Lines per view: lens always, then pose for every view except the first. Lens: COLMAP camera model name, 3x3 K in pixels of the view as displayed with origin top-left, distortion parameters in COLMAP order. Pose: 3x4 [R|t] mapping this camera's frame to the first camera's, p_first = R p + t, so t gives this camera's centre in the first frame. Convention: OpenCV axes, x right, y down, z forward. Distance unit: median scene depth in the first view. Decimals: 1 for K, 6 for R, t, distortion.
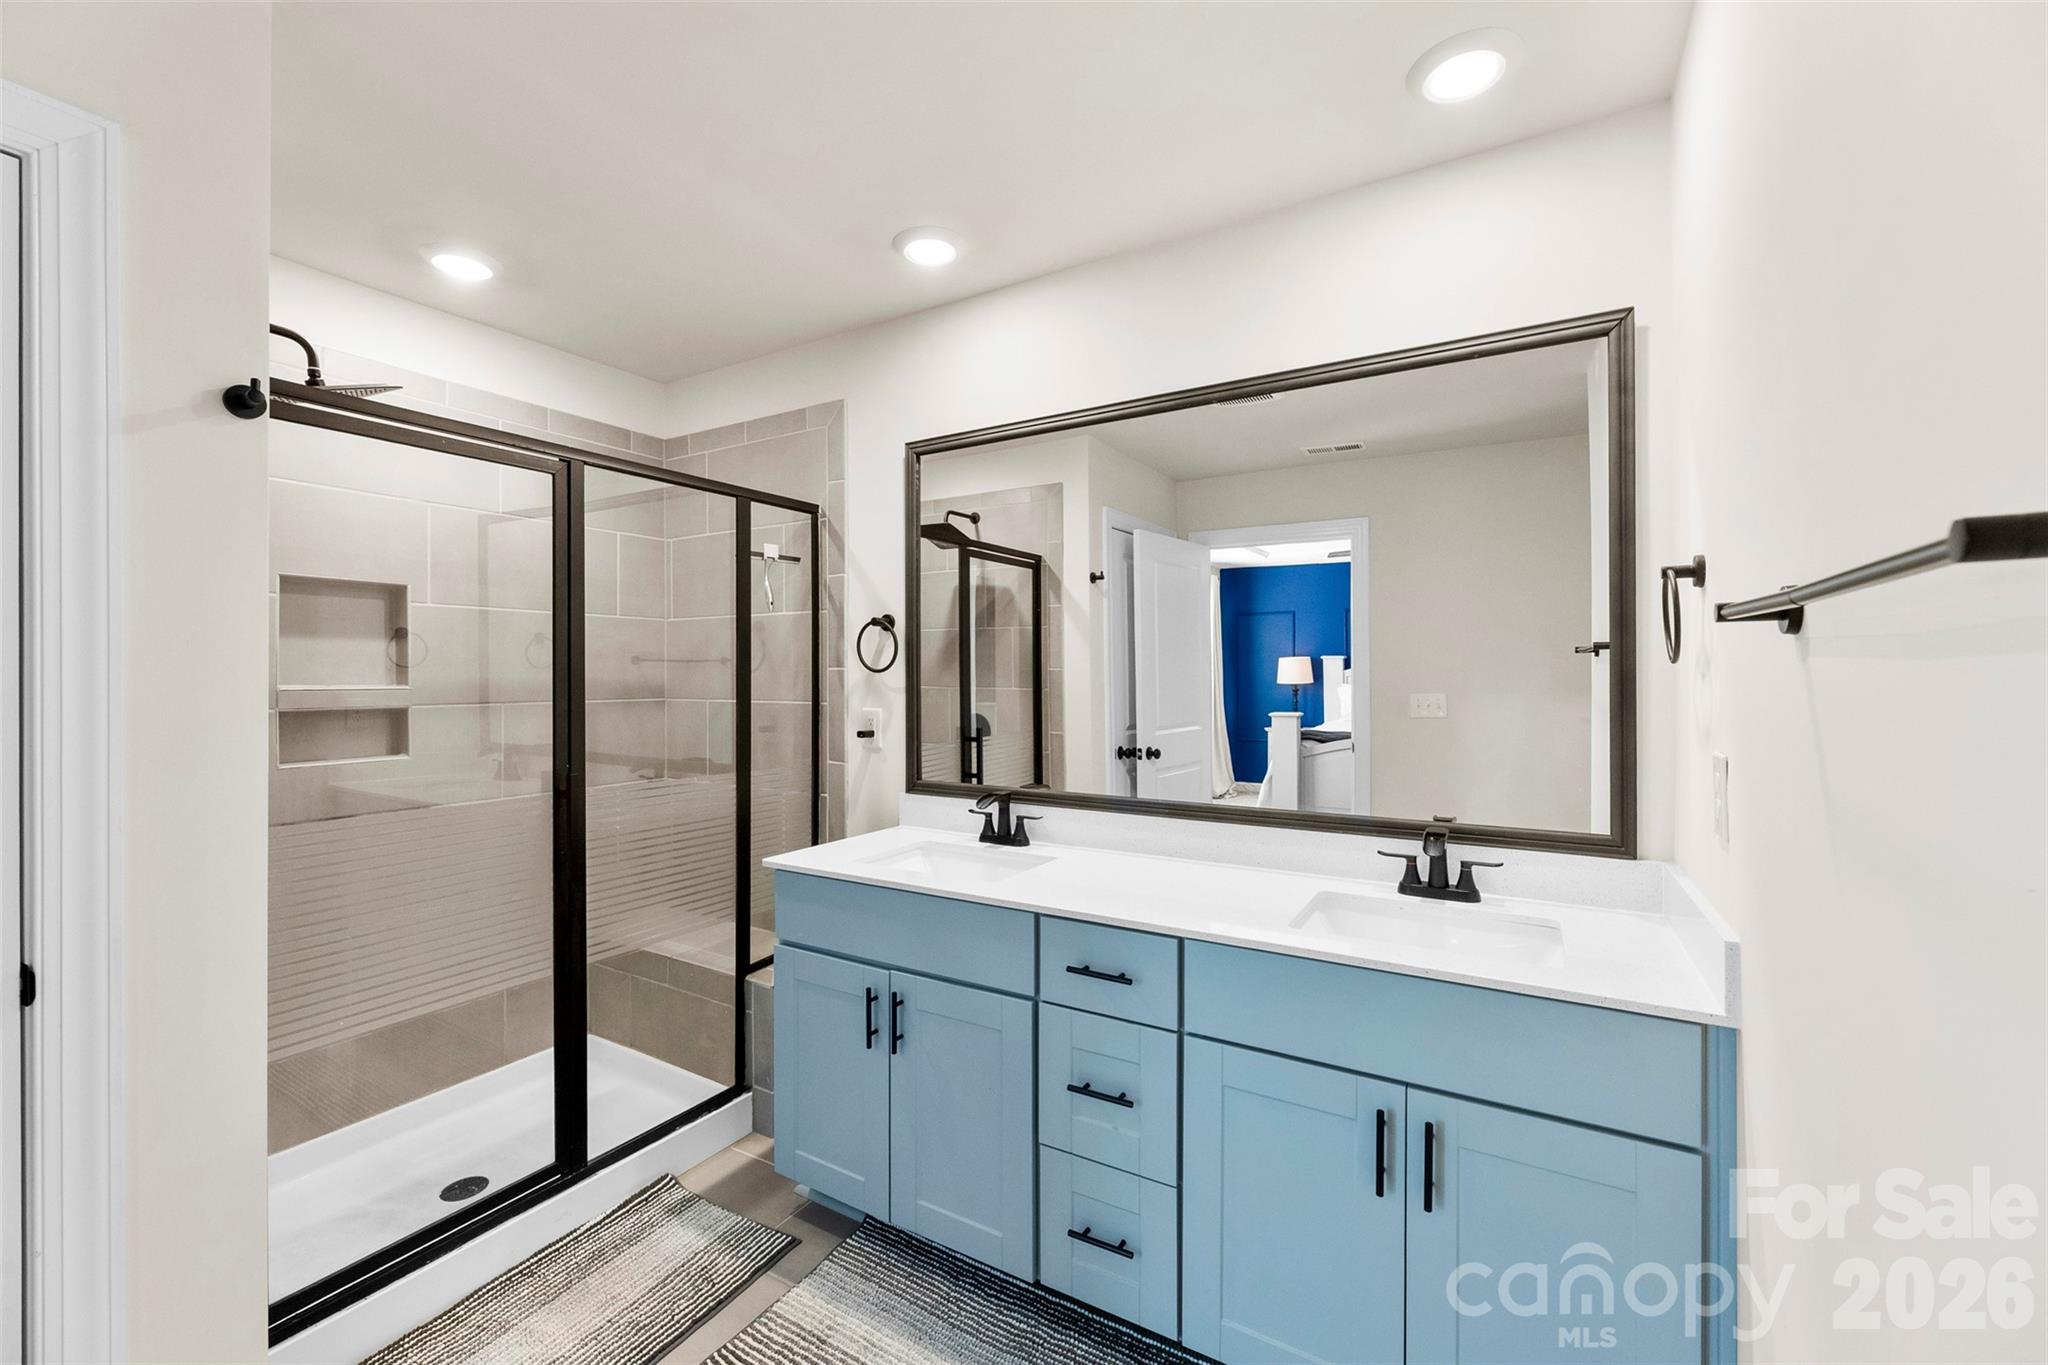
lens RADIAL K [[828.2, 0, 1019.2], [0, 828.2, 677.2], [0, 0, 1]] dist [0.004590, 0.000535]
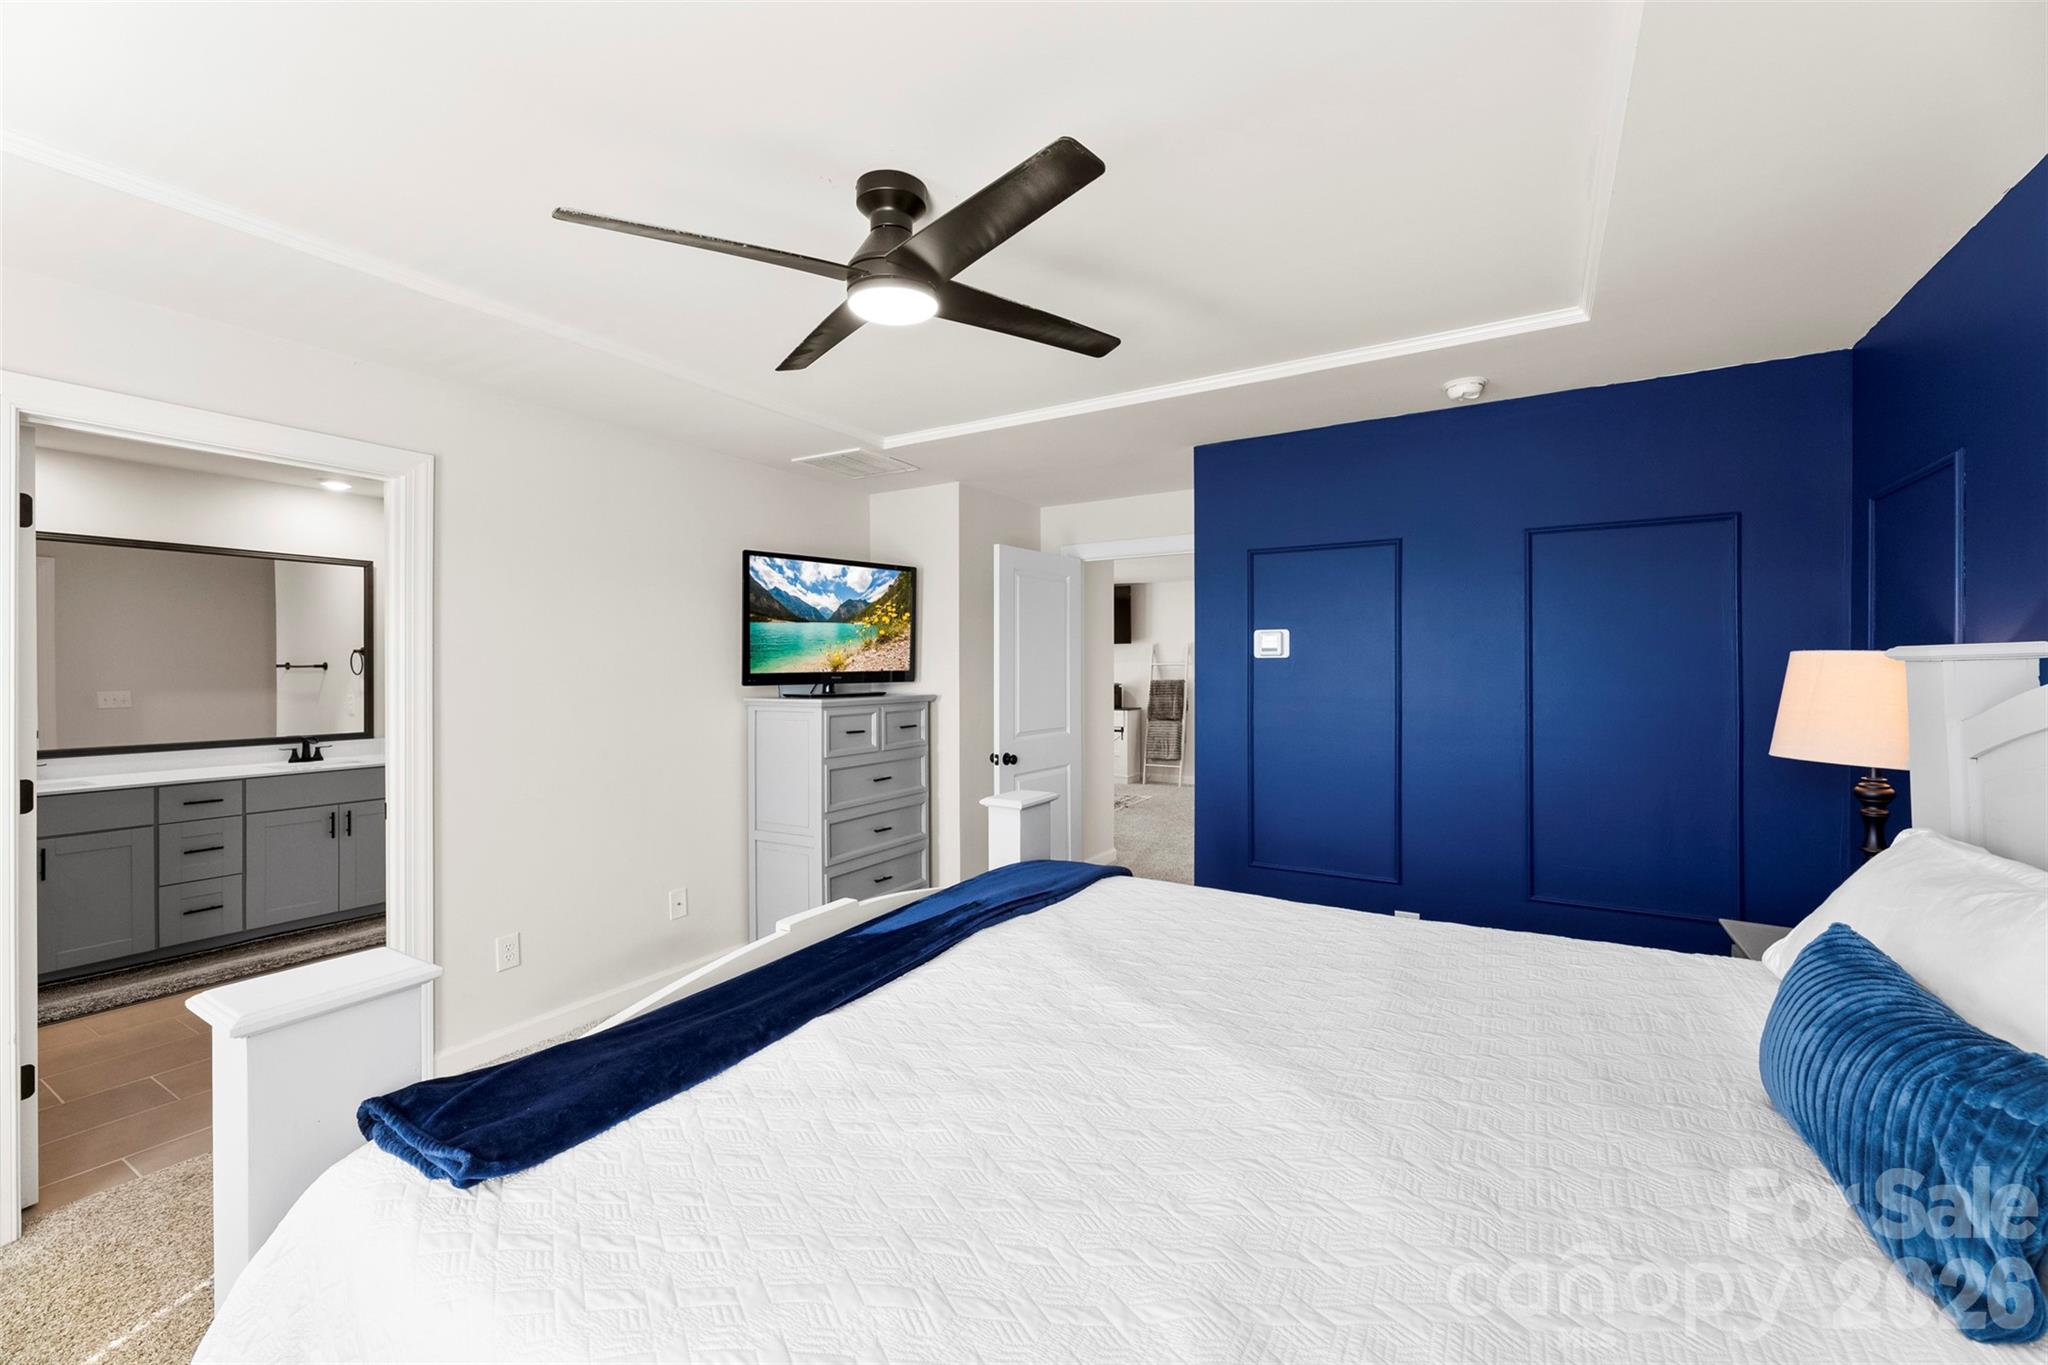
lens RADIAL K [[828.2, 0, 1012.3], [0, 828.2, 673.9], [0, 0, 1]] dist [0.004590, 0.000535]
pose [[0.018939, -0.002760, 0.999817, -2.268457], [0.003938, 0.999989, 0.002686, -0.019364], [-0.999813, 0.003887, 0.018950, -1.417936]]
